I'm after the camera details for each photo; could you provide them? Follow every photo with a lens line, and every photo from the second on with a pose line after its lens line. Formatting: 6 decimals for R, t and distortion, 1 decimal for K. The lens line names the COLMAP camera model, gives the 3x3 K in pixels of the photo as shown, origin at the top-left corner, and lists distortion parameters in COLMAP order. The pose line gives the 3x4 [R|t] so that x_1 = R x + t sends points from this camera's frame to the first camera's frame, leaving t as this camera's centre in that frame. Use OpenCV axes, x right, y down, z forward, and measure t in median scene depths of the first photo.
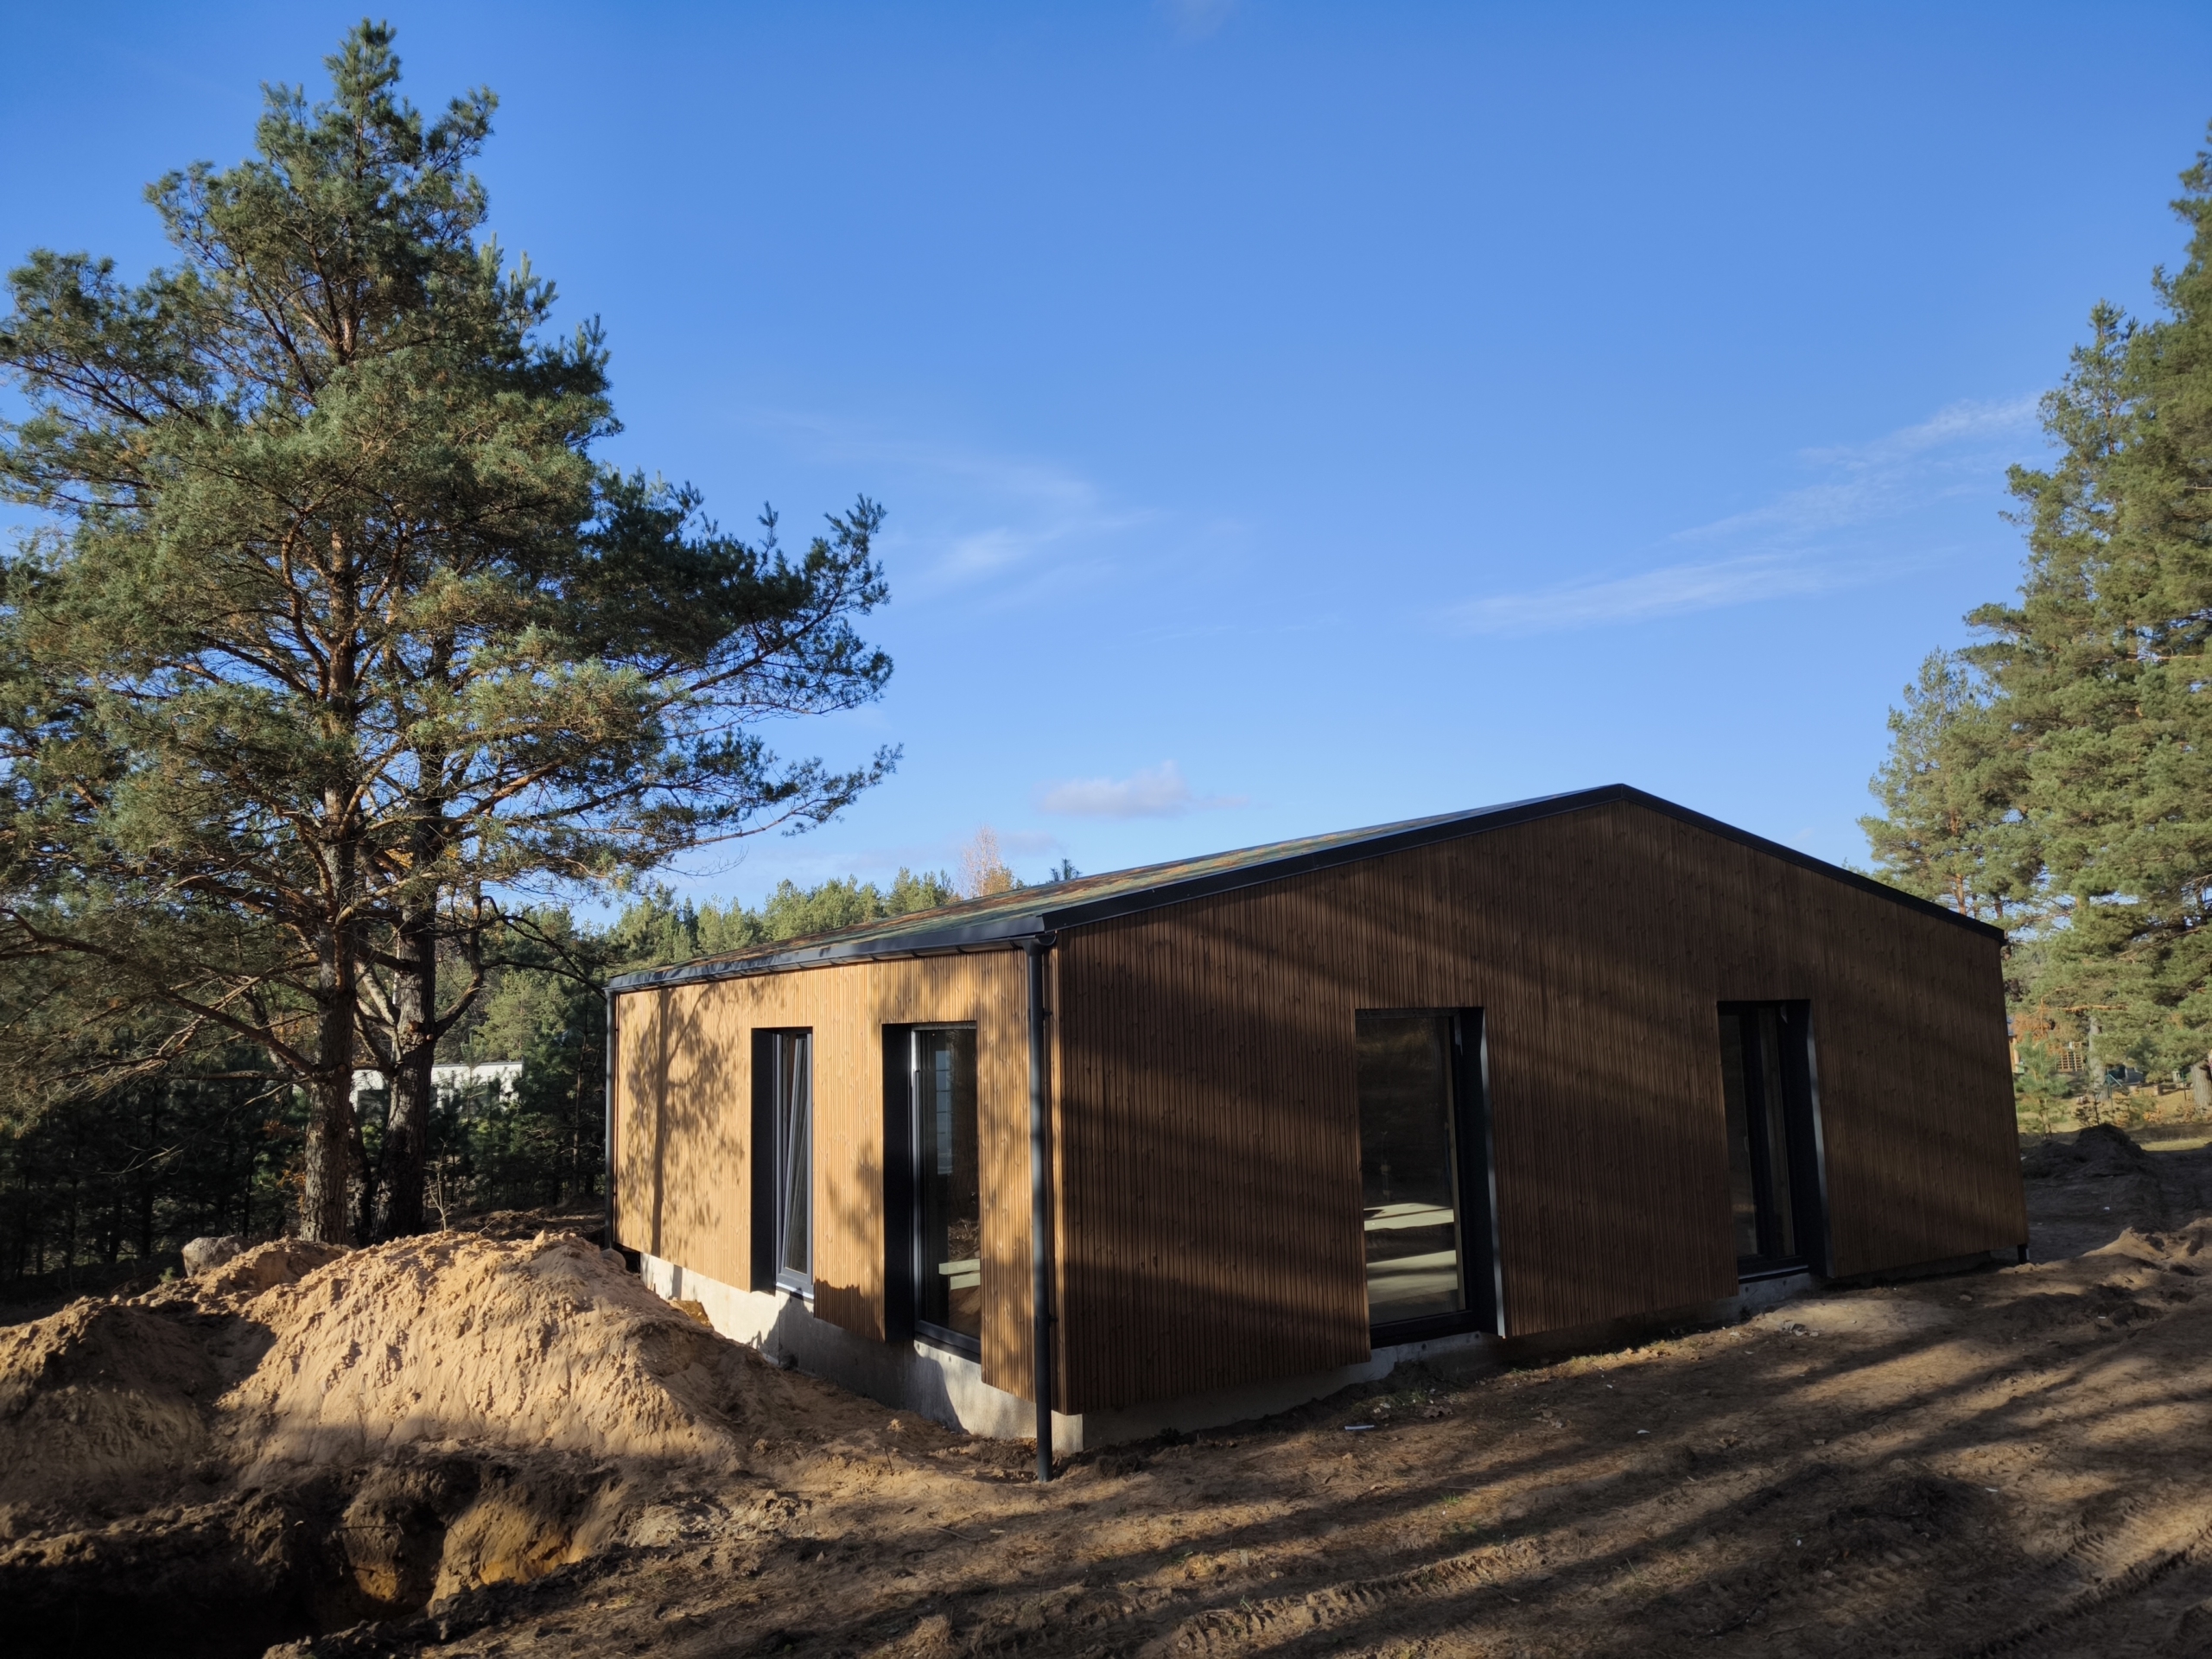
lens RADIAL K [[1513.7, 0, 1120.0], [0, 1513.7, 838.3], [0, 0, 1]] dist [0.052934, -0.036121]
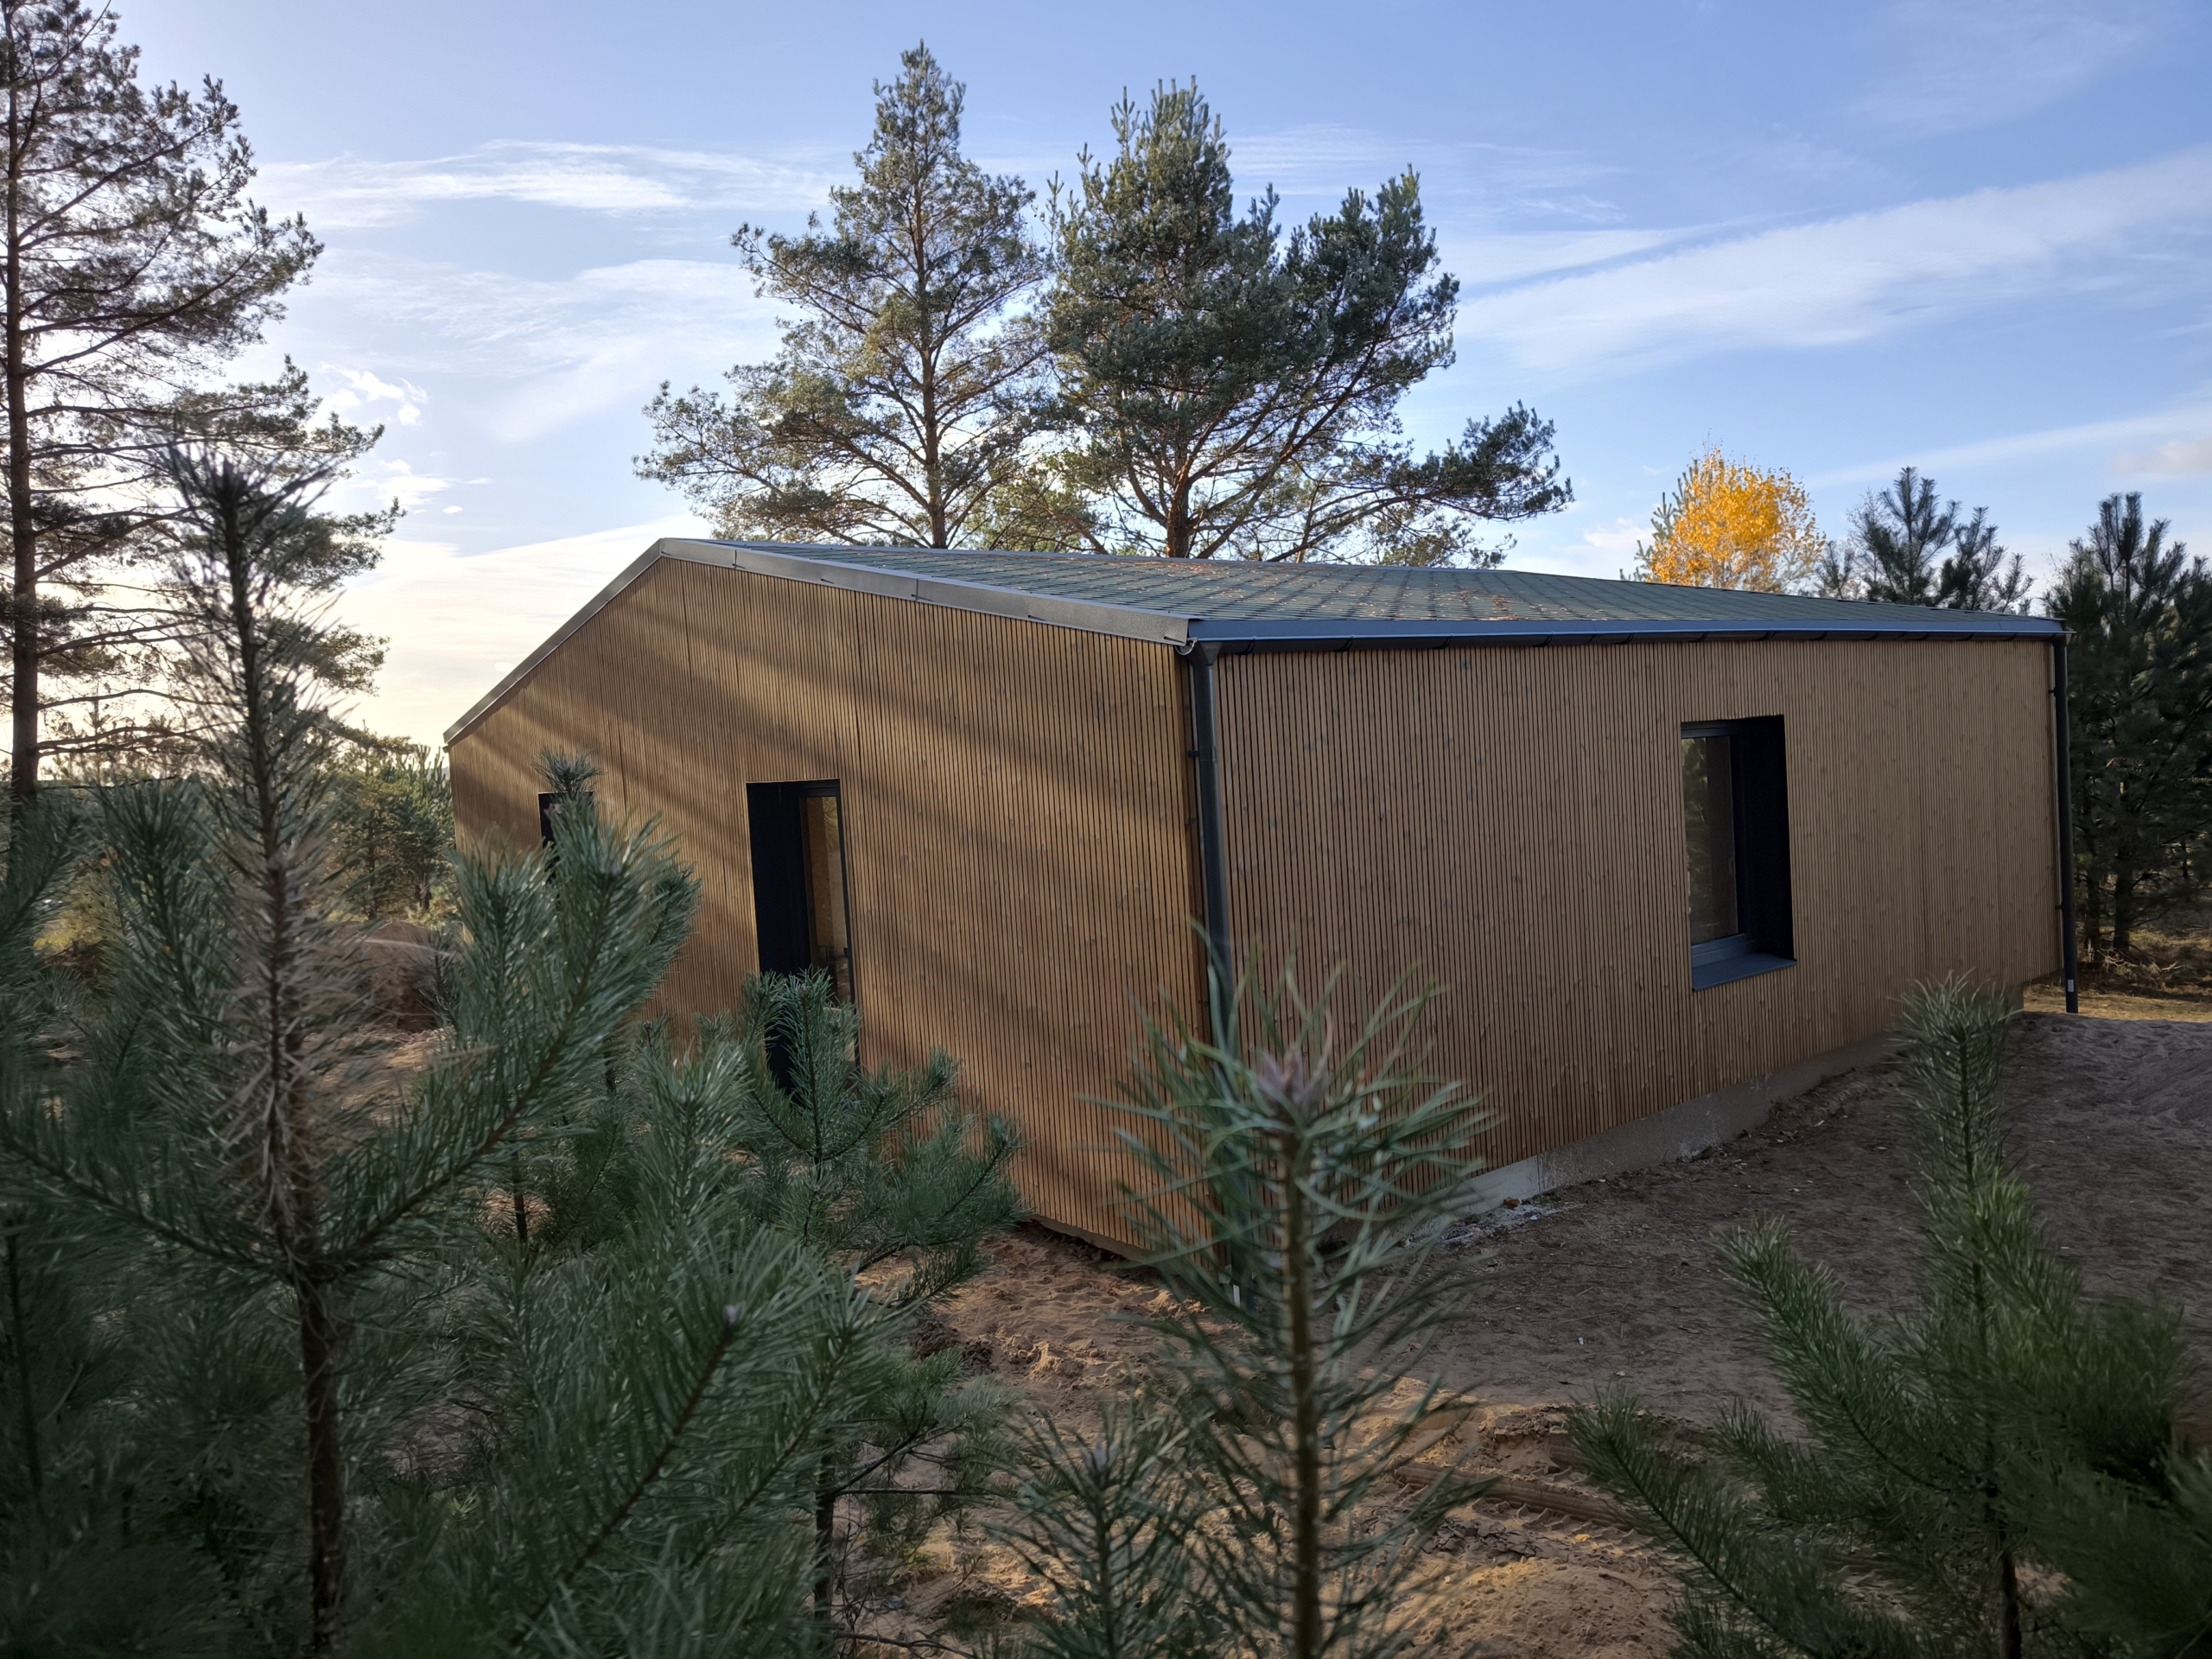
lens RADIAL K [[1513.7, 0, 1086.3], [0, 1513.7, 839.3], [0, 0, 1]] dist [0.052934, -0.036121]
pose [[0.128562, 0.081370, -0.988358, 1.342760], [0.177277, 0.978689, 0.103633, 0.089899], [0.975728, -0.188536, 0.111397, 1.184262]]
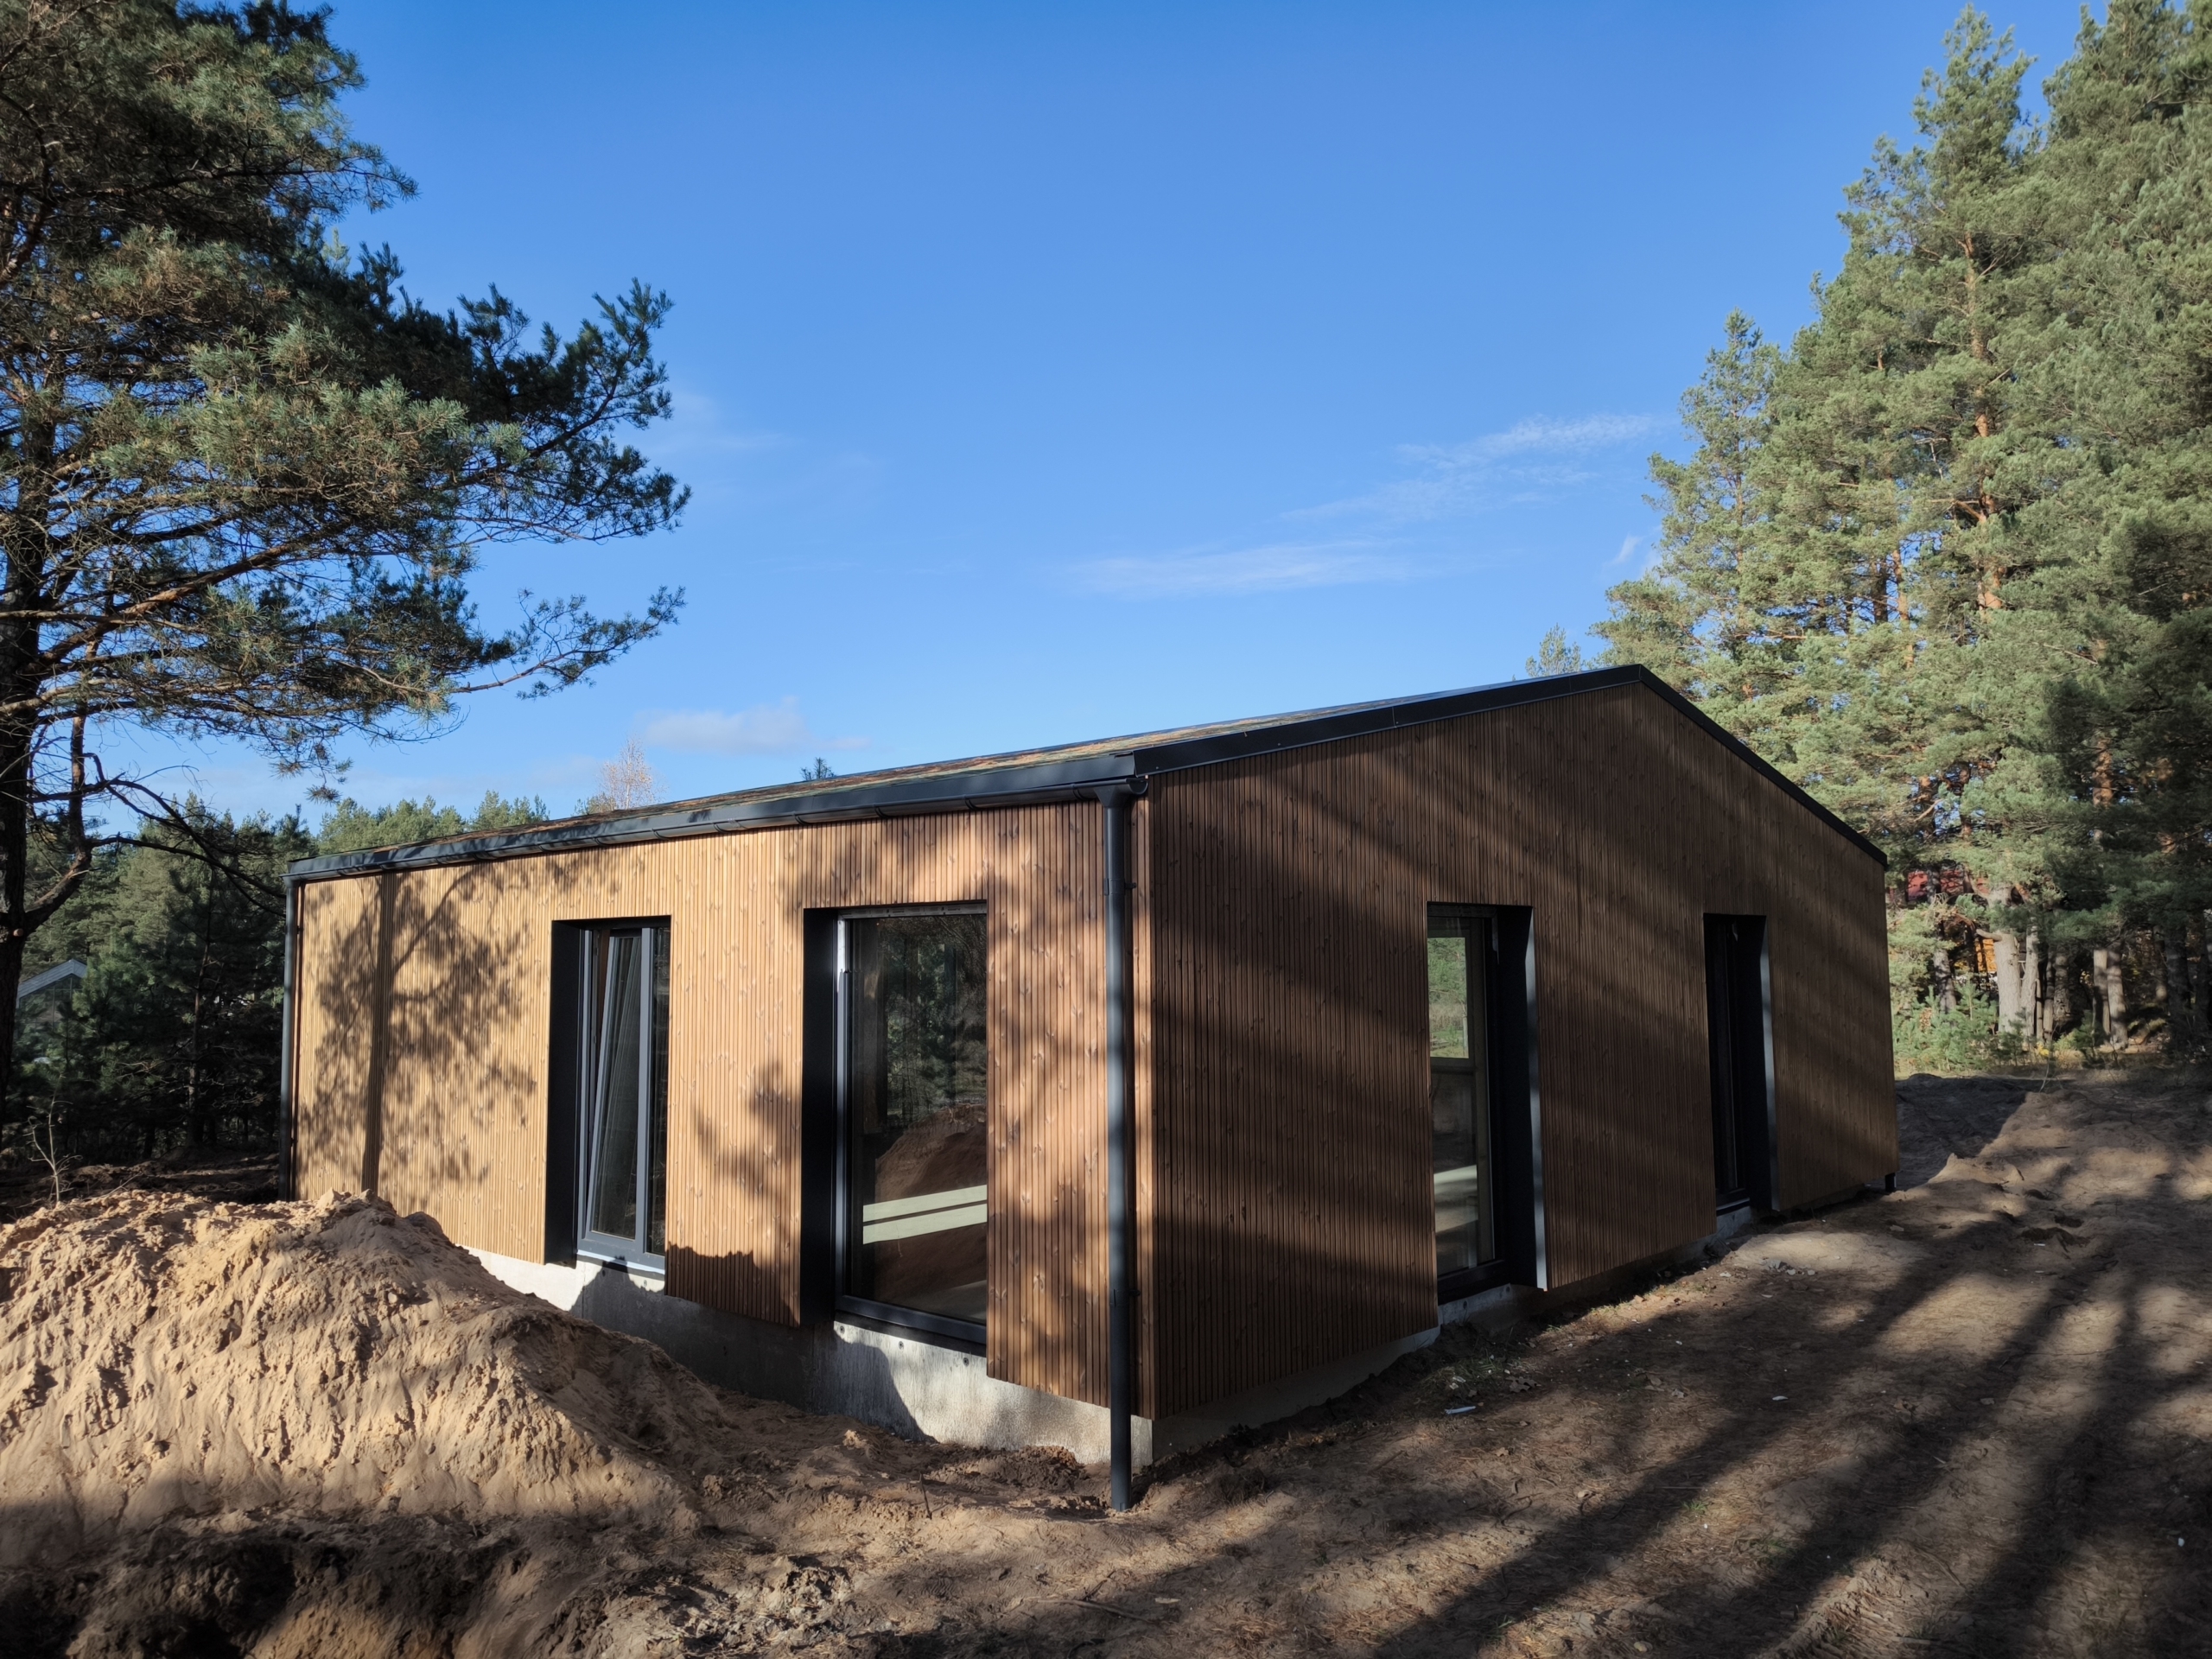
lens RADIAL K [[1513.7, 0, 1115.6], [0, 1513.7, 837.0], [0, 0, 1]] dist [0.052934, -0.036121]
pose [[0.966642, 0.039870, 0.253011, -0.197092], [-0.048267, 0.998468, 0.027065, 0.058180], [-0.251544, -0.038374, 0.967085, 0.229258]]
